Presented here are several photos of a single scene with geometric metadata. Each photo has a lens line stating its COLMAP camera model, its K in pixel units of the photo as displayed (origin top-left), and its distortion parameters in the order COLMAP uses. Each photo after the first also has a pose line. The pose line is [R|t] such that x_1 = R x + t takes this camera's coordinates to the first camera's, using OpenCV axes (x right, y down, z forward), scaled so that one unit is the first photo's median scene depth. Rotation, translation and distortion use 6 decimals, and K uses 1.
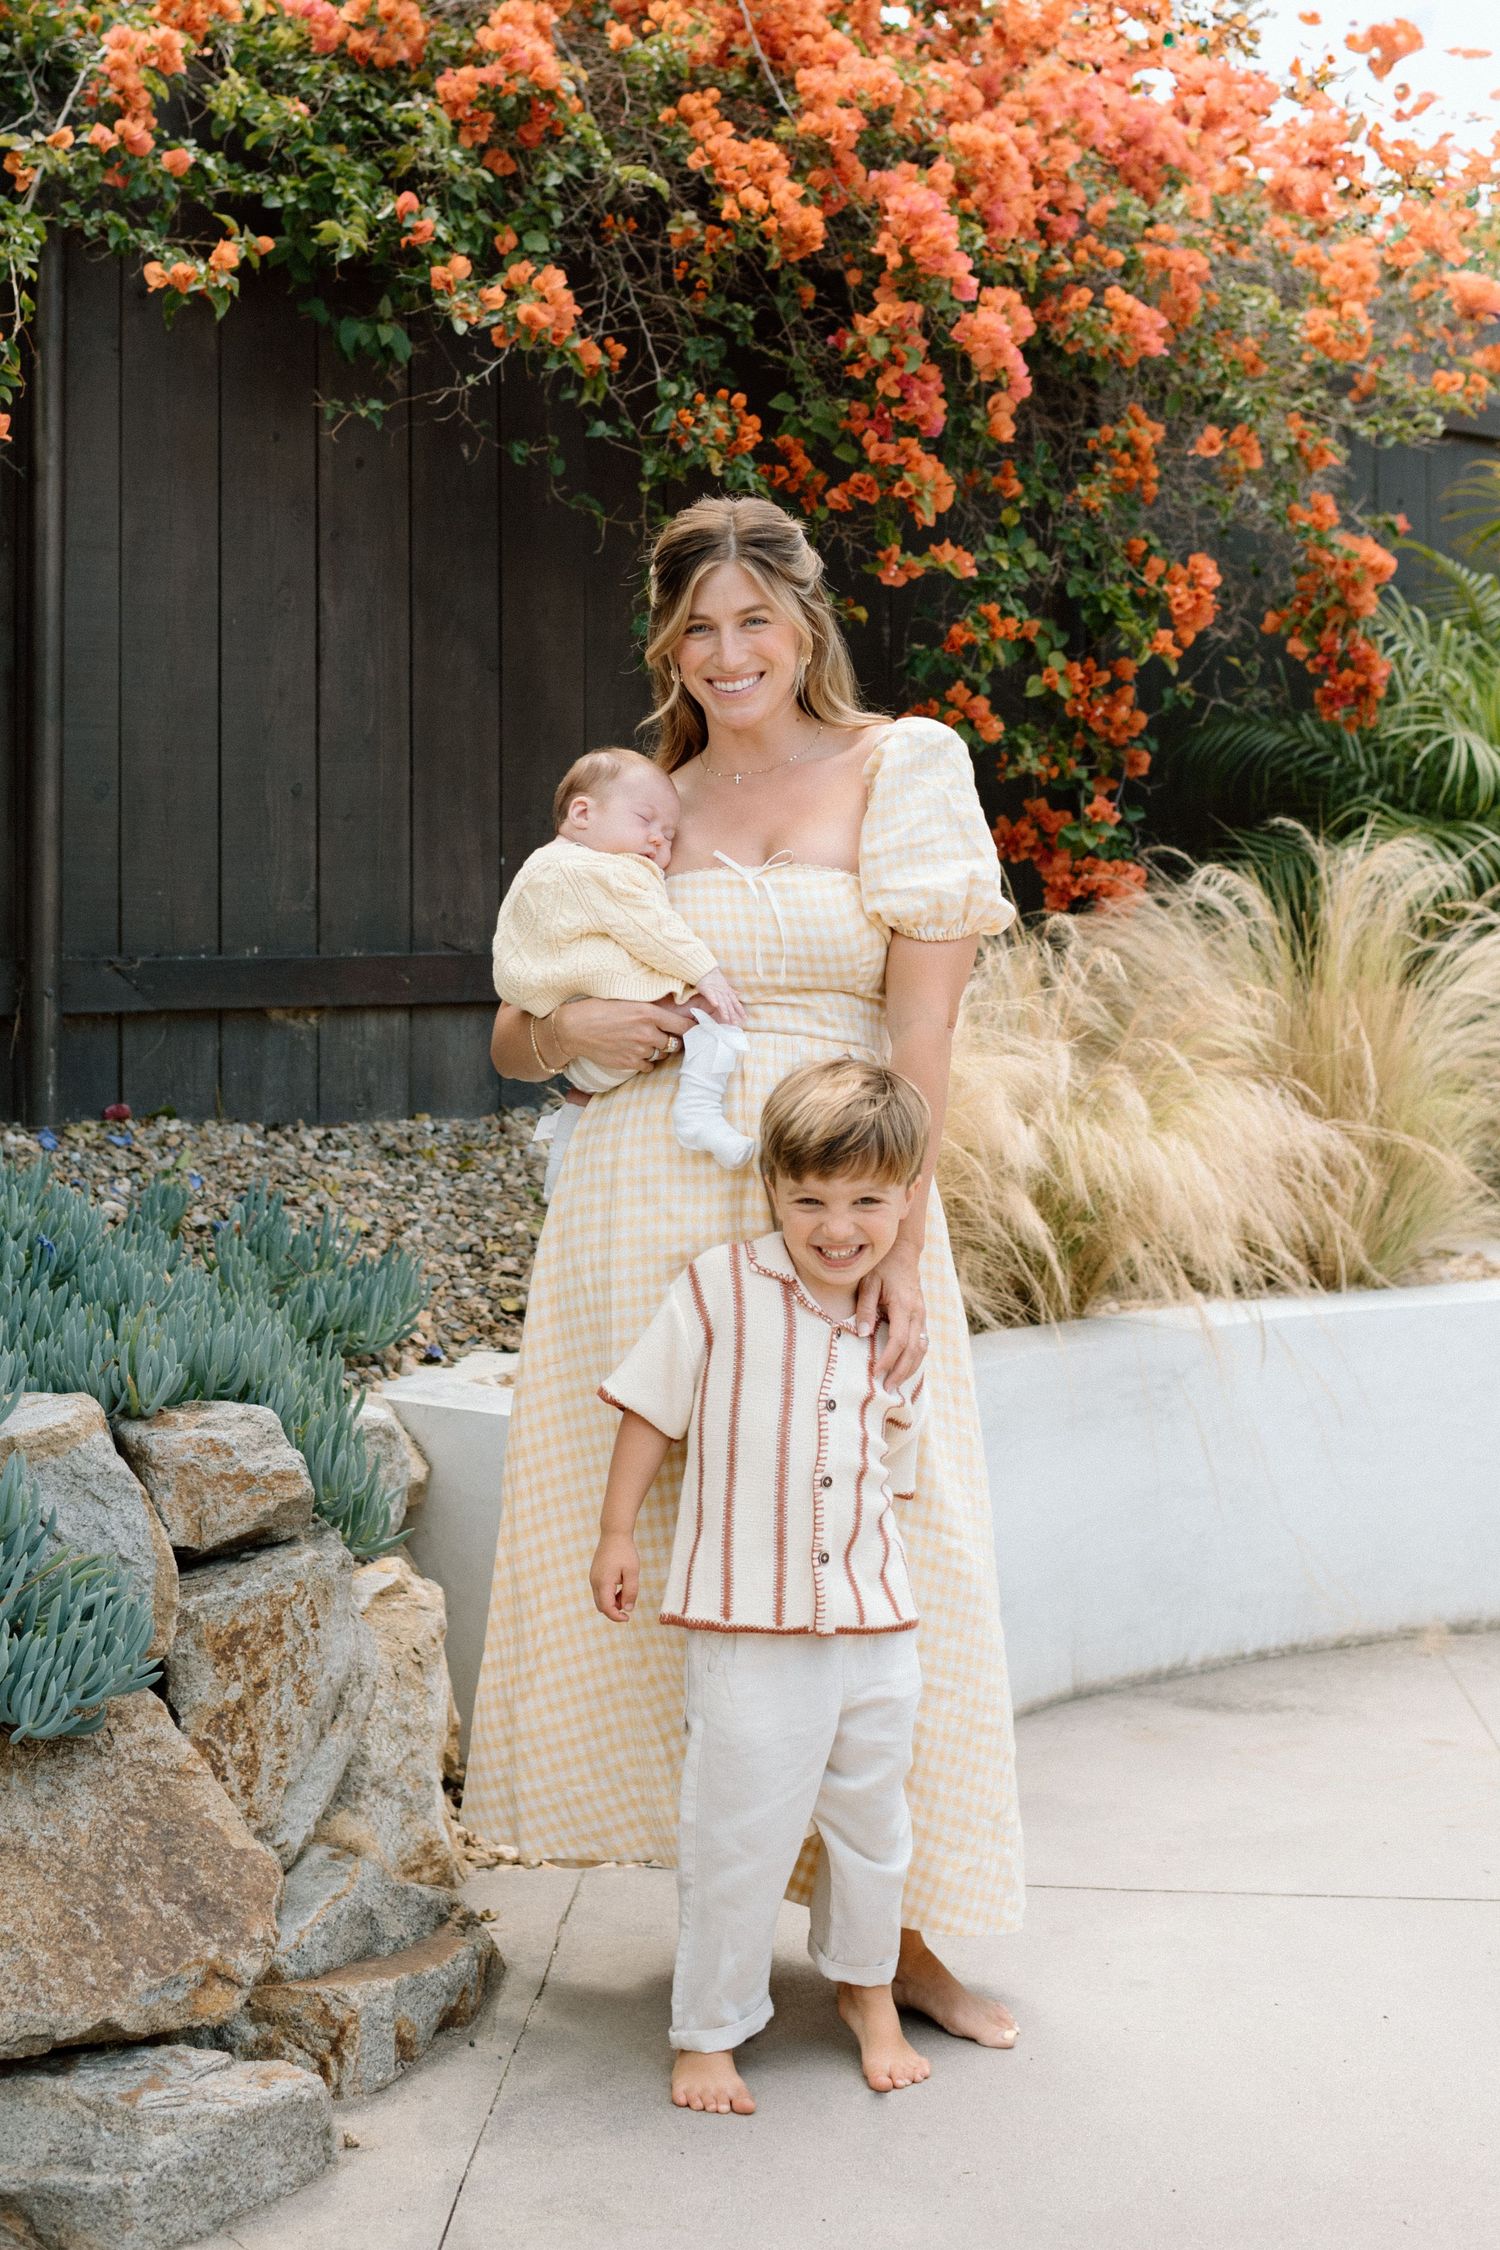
lens RADIAL K [[3070.9, 0, 648.0], [0, 3070.9, 817.6], [0, 0, 1]] dist [-0.082348, 0.000000]
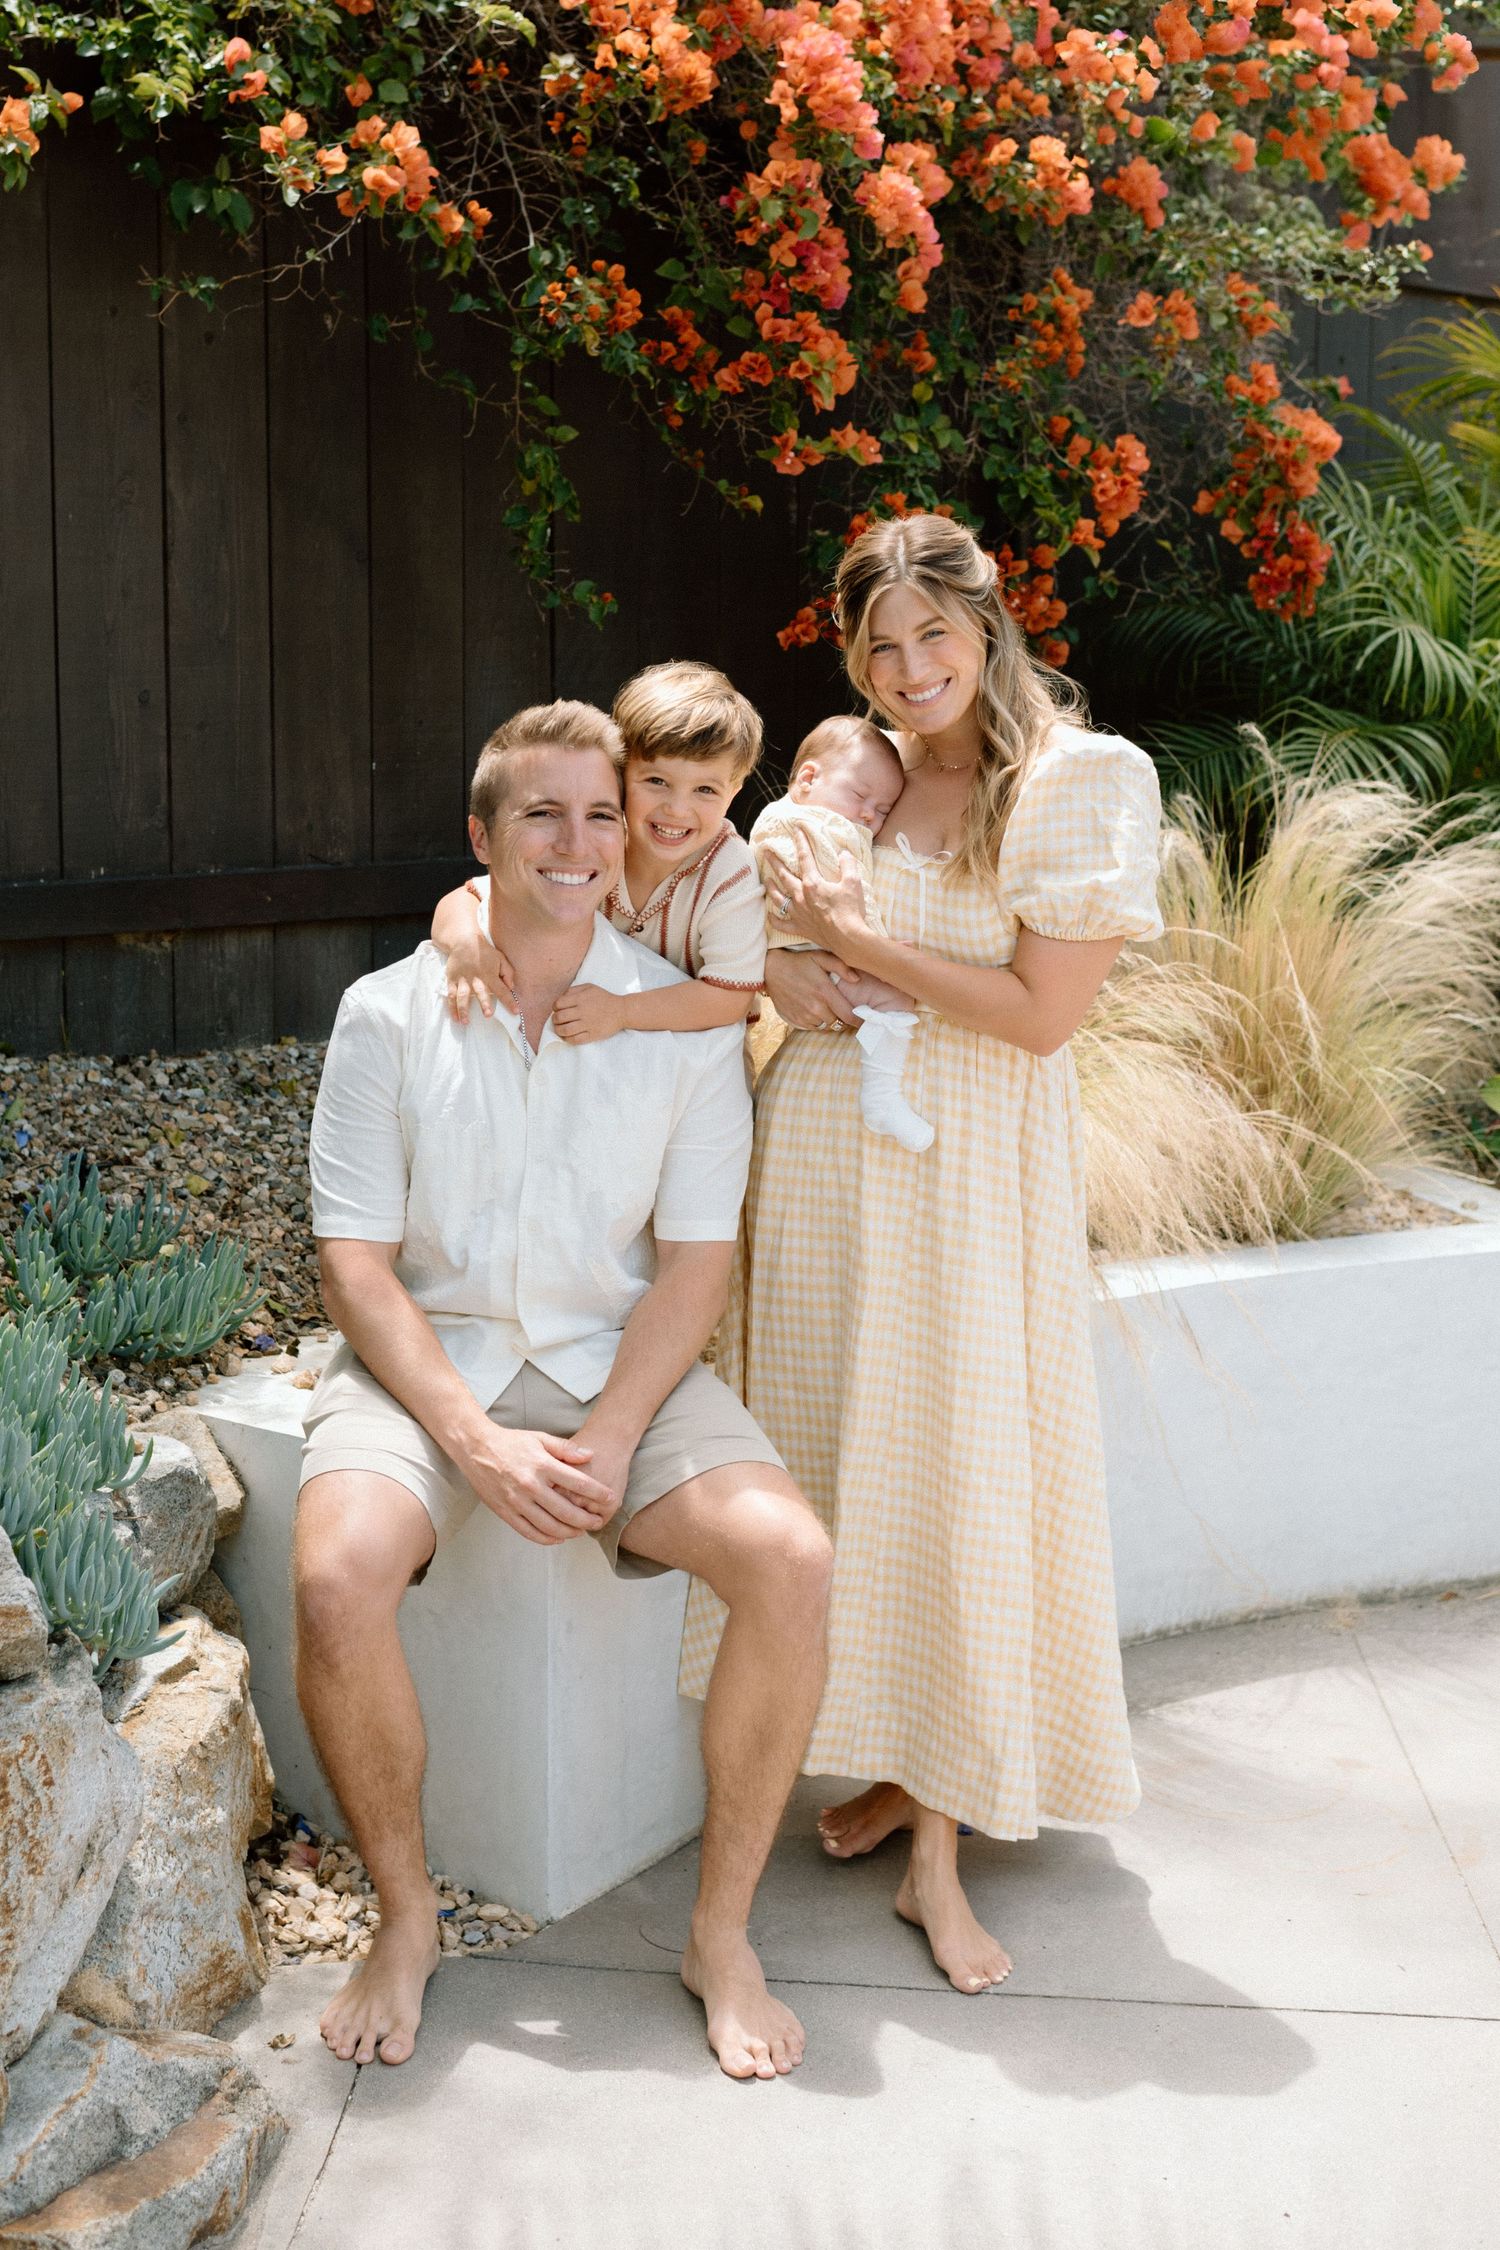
lens RADIAL K [[2811.9, 0, 586.7], [0, 2811.9, 971.2], [0, 0, 1]] dist [-0.058675, 0.000000]
pose [[0.999896, 0.002849, -0.014155, 0.032307], [-0.000947, 0.991174, 0.132565, -0.040593], [0.014408, -0.132537, 0.991073, 0.152050]]
